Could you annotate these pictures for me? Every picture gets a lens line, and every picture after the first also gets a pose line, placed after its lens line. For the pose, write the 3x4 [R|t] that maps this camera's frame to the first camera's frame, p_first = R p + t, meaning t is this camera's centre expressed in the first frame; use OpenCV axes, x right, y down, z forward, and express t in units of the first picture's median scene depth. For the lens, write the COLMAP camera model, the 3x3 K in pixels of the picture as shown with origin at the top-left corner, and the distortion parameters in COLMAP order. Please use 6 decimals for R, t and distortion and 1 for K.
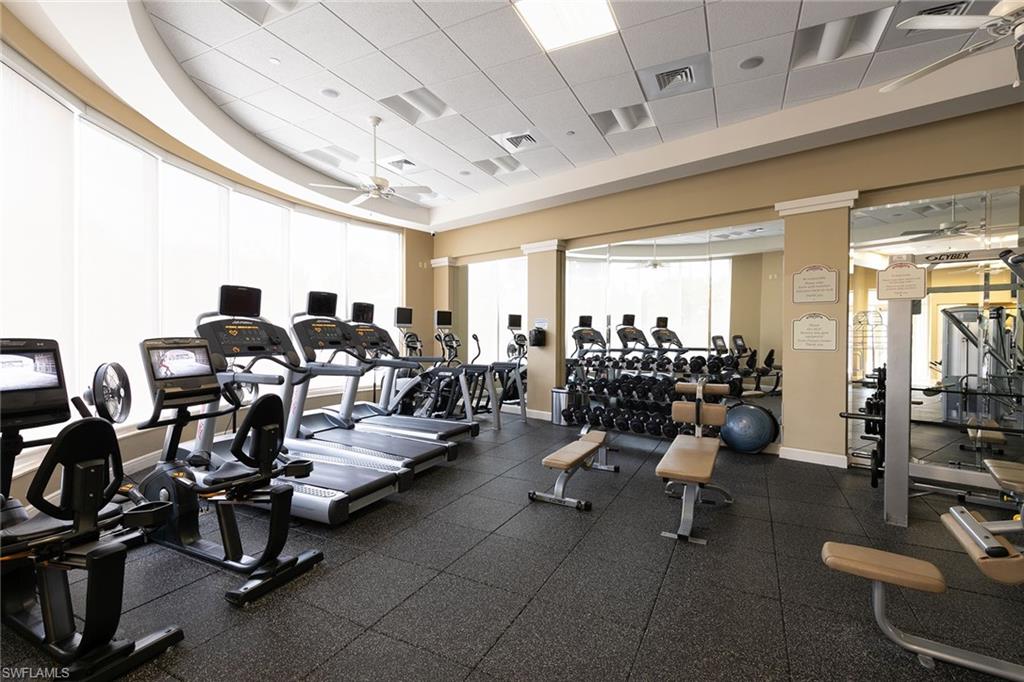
lens RADIAL K [[463.3, 0, 516.5], [0, 463.3, 342.1], [0, 0, 1]] dist [0.008461, -0.000256]
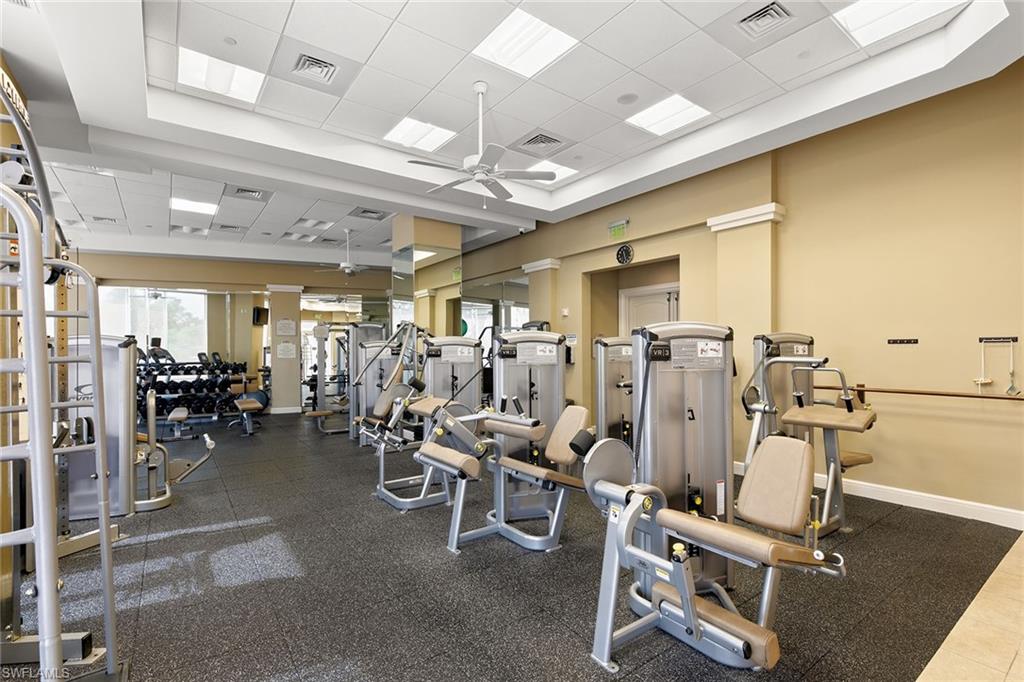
lens RADIAL K [[463.3, 0, 516.5], [0, 463.3, 342.1], [0, 0, 1]] dist [0.008461, -0.000256]
pose [[0.451753, 0.010808, 0.892078, -0.378160], [0.021842, 0.999493, -0.023170, 0.006755], [-0.891876, 0.029952, 0.451288, -0.434040]]
